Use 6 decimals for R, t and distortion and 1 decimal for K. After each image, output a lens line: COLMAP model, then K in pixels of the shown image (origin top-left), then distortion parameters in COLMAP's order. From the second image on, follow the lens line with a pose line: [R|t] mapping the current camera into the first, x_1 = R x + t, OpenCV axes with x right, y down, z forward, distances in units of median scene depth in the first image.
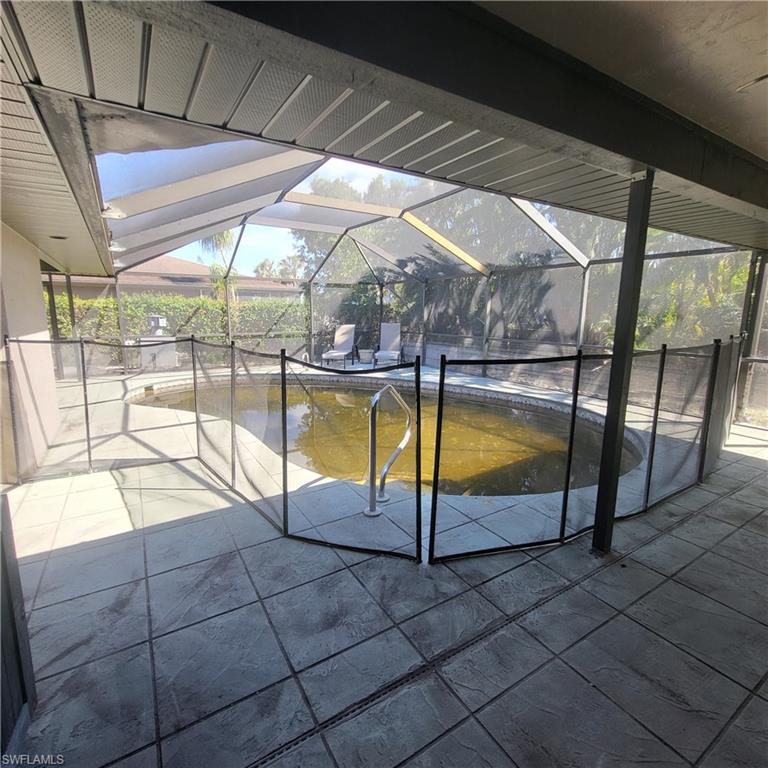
lens RADIAL K [[404.5, 0, 378.7], [0, 404.5, 379.4], [0, 0, 1]] dist [-0.001228, 0.000572]
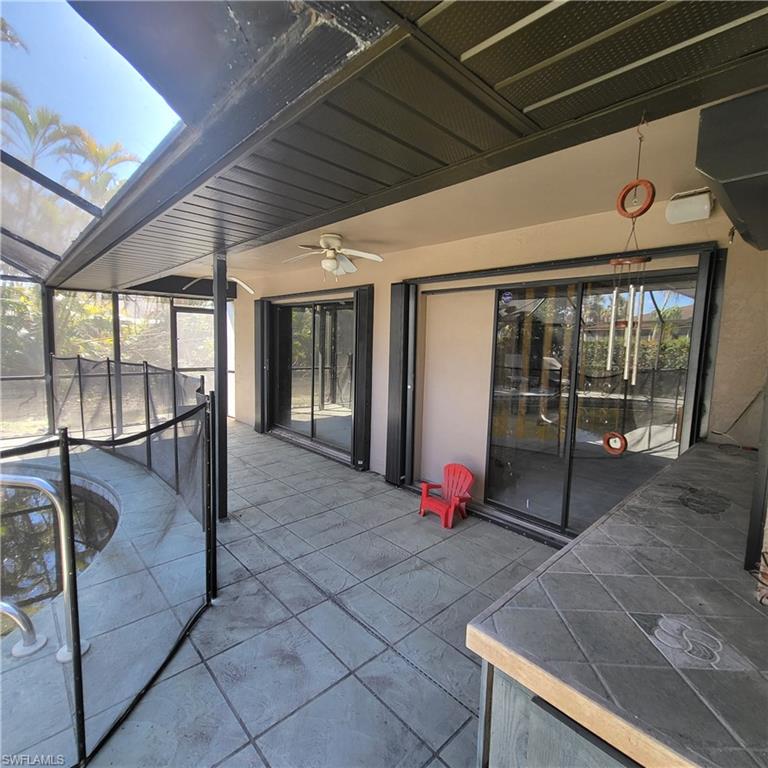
lens RADIAL K [[404.5, 0, 363.2], [0, 404.5, 380.0], [0, 0, 1]] dist [-0.001228, 0.000572]
pose [[-0.171918, -0.110602, 0.978883, -1.021588], [0.142884, 0.980370, 0.135865, -0.191969], [-0.974694, 0.163224, -0.152740, 0.829848]]
